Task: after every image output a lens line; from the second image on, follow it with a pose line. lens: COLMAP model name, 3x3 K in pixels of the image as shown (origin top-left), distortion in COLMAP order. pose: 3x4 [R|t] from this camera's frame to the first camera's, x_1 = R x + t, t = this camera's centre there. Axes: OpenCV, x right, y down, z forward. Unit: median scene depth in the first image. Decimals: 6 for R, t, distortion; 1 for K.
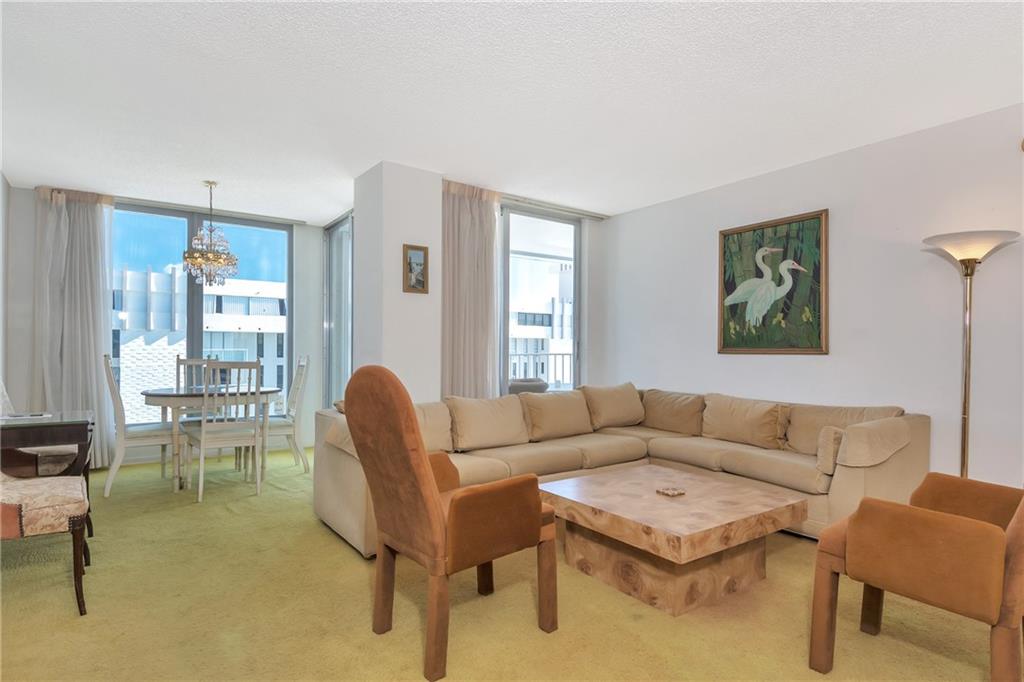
lens RADIAL K [[559.8, 0, 509.5], [0, 559.8, 350.2], [0, 0, 1]] dist [0.041166, -0.053446]
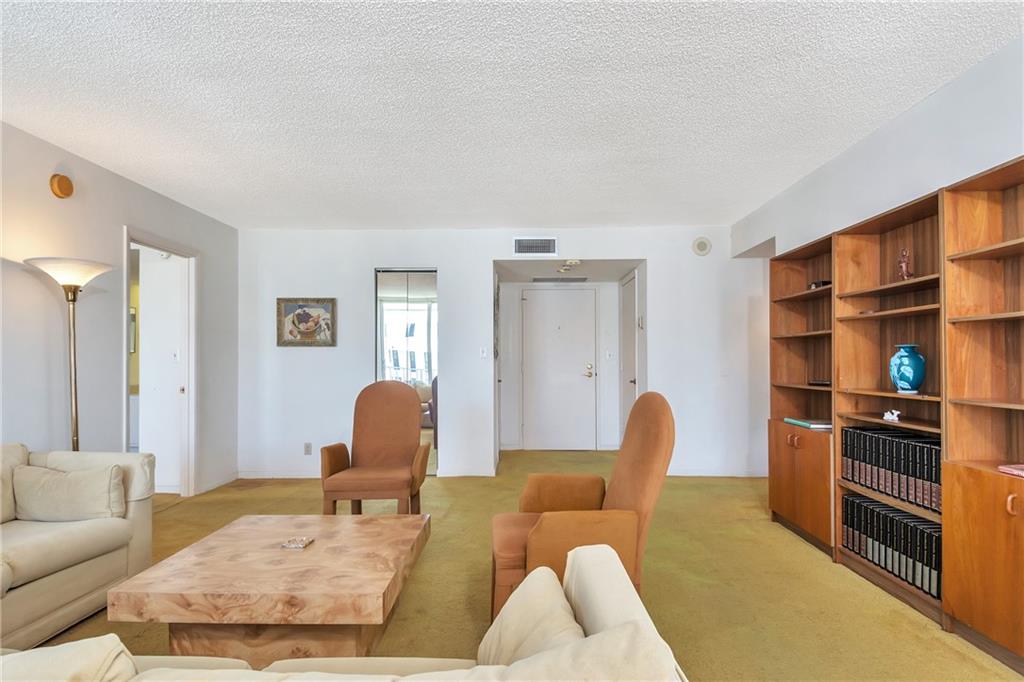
lens RADIAL K [[540.5, 0, 512.9], [0, 540.5, 352.9], [0, 0, 1]] dist [-0.001360, -0.000453]
pose [[-0.817593, 0.005494, 0.575770, -0.286406], [-0.001235, 0.999935, -0.011296, -0.019028], [-0.575795, -0.009947, -0.817534, 0.928794]]
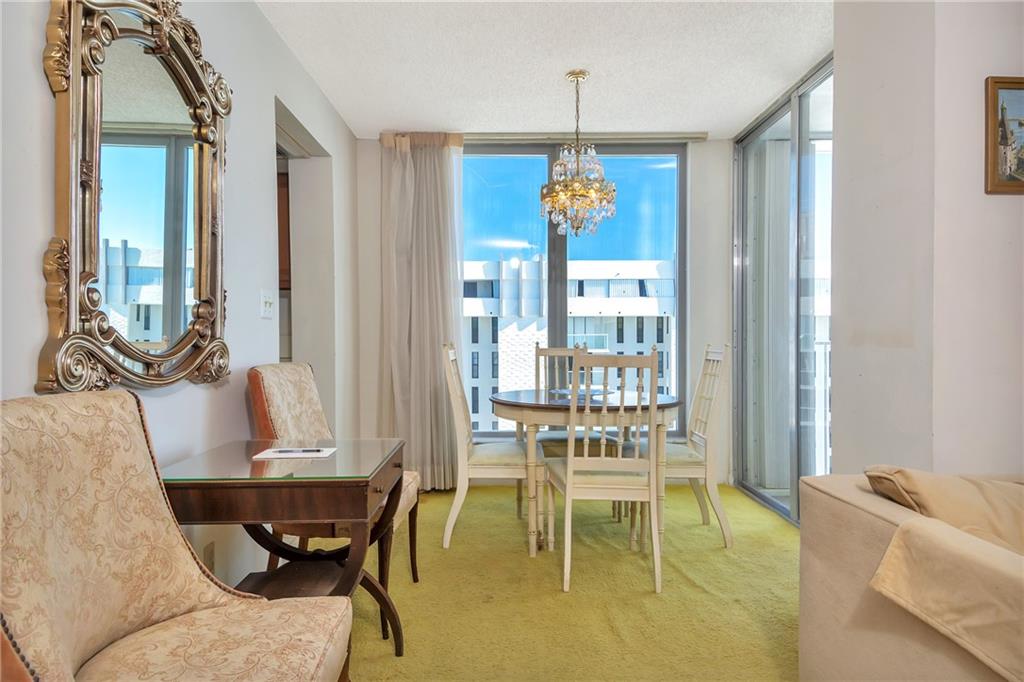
lens RADIAL K [[615.9, 0, 517.8], [0, 615.9, 344.2], [0, 0, 1]] dist [0.059718, -0.051067]
pose [[0.837909, -0.000396, -0.545810, -0.217496], [0.009082, 0.999871, 0.013217, 0.000253], [0.545735, -0.016032, 0.837805, 0.397780]]
